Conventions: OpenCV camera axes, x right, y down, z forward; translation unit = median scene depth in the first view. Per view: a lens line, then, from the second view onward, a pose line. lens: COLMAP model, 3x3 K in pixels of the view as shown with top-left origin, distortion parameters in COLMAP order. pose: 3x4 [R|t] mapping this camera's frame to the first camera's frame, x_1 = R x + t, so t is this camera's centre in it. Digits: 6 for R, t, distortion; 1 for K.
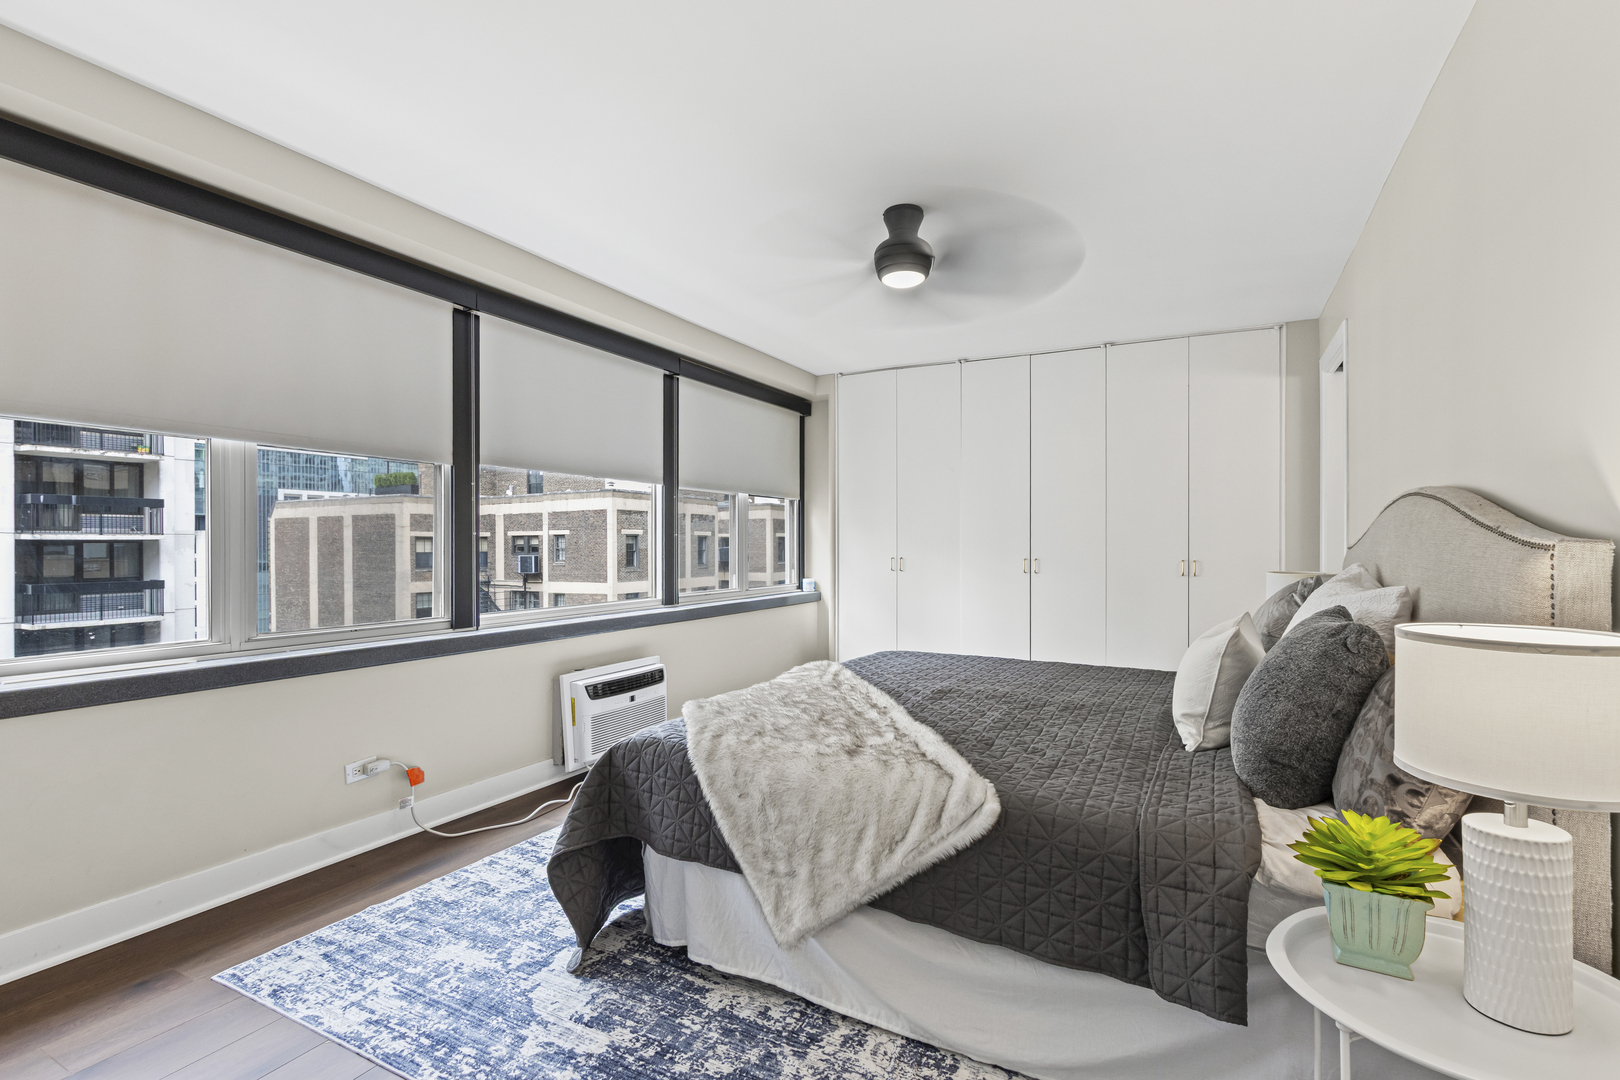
lens RADIAL K [[743.5, 0, 812.0], [0, 743.5, 544.4], [0, 0, 1]] dist [0.000767, -0.000696]
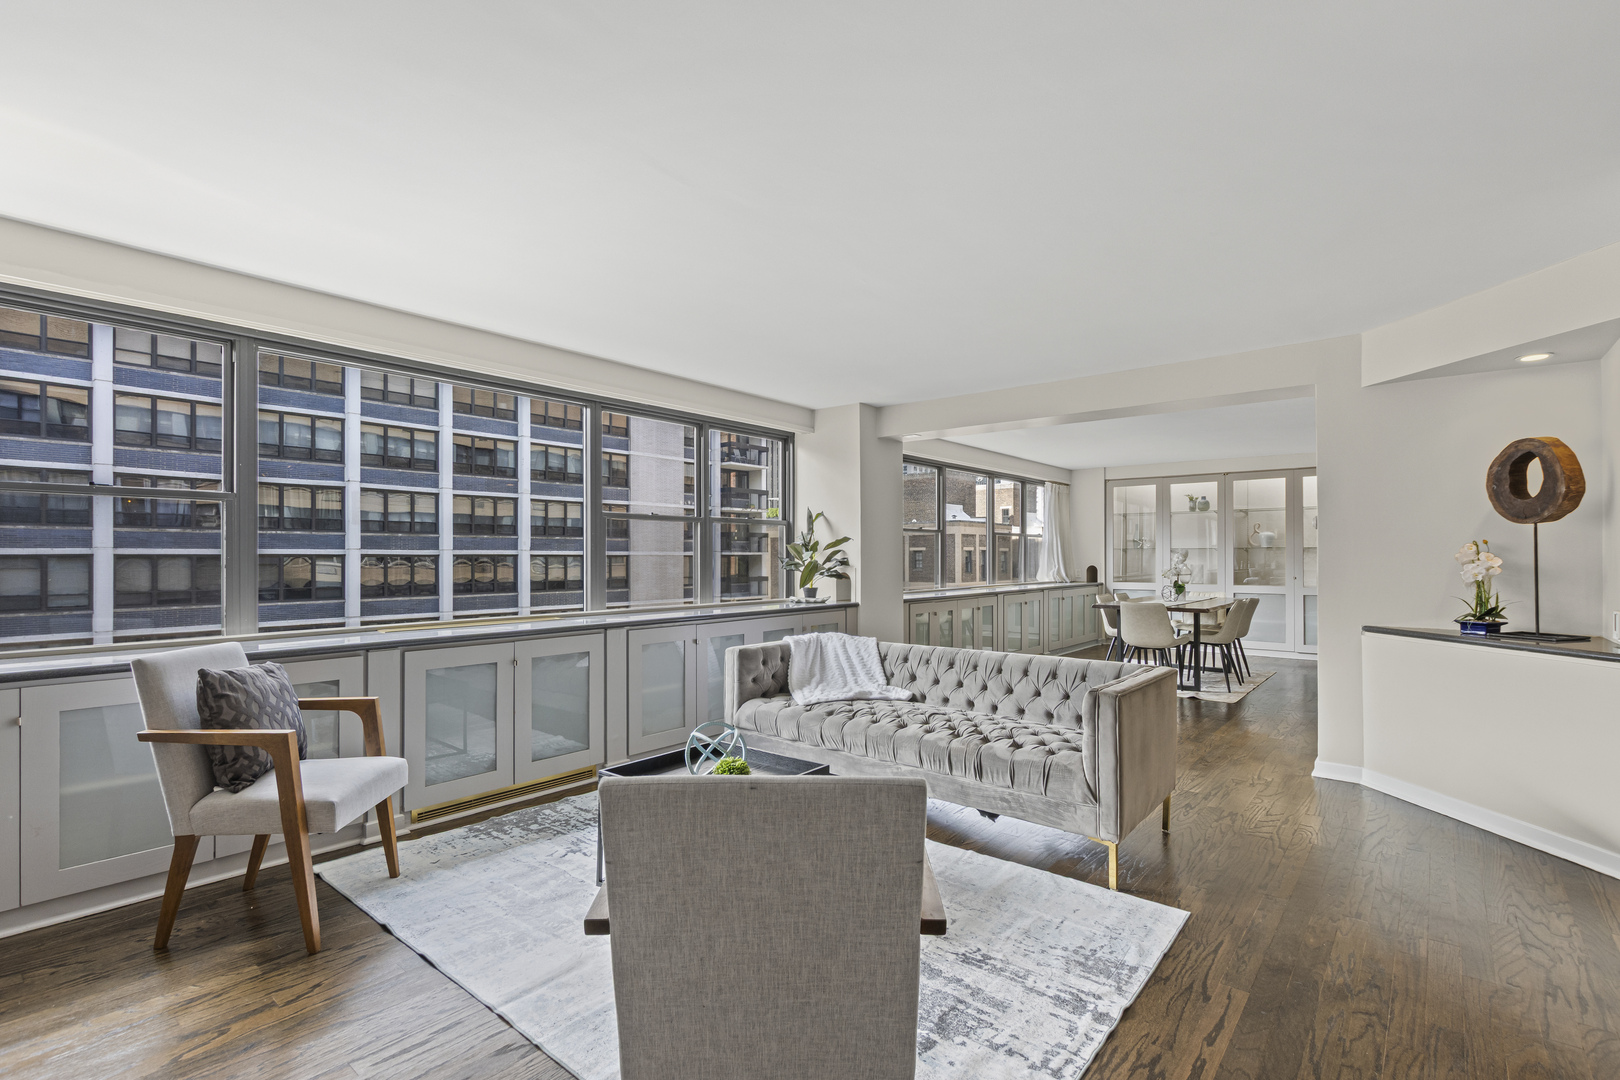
lens RADIAL K [[743.5, 0, 818.7], [0, 743.5, 546.6], [0, 0, 1]] dist [0.000767, -0.000696]
pose [[0.980118, -0.003708, -0.198380, -0.361870], [0.000823, 0.999893, -0.014620, 0.001161], [0.198413, 0.014167, 0.980016, -0.794539]]
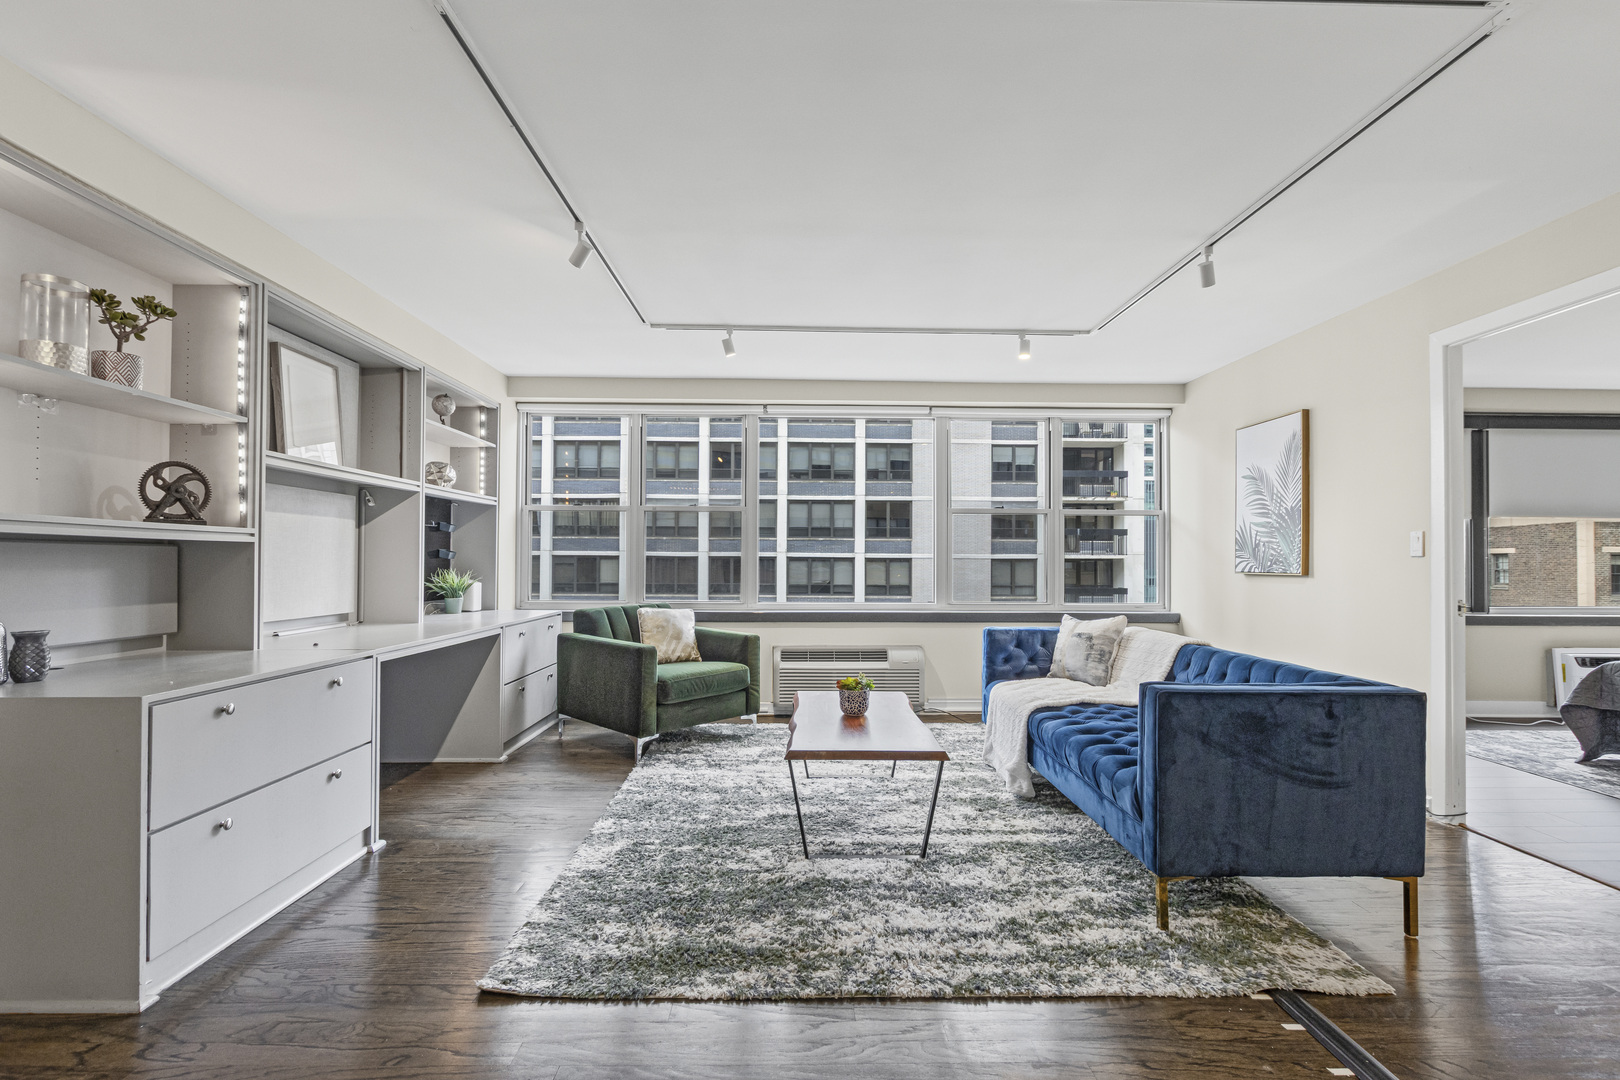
lens RADIAL K [[743.5, 0, 809.7], [0, 743.5, 550.1], [0, 0, 1]] dist [0.000767, -0.000696]
pose [[0.482333, -0.008018, -0.875951, 0.040730], [-0.007371, 0.999886, -0.013211, 0.000228], [0.875957, 0.012829, 0.482219, -0.164003]]
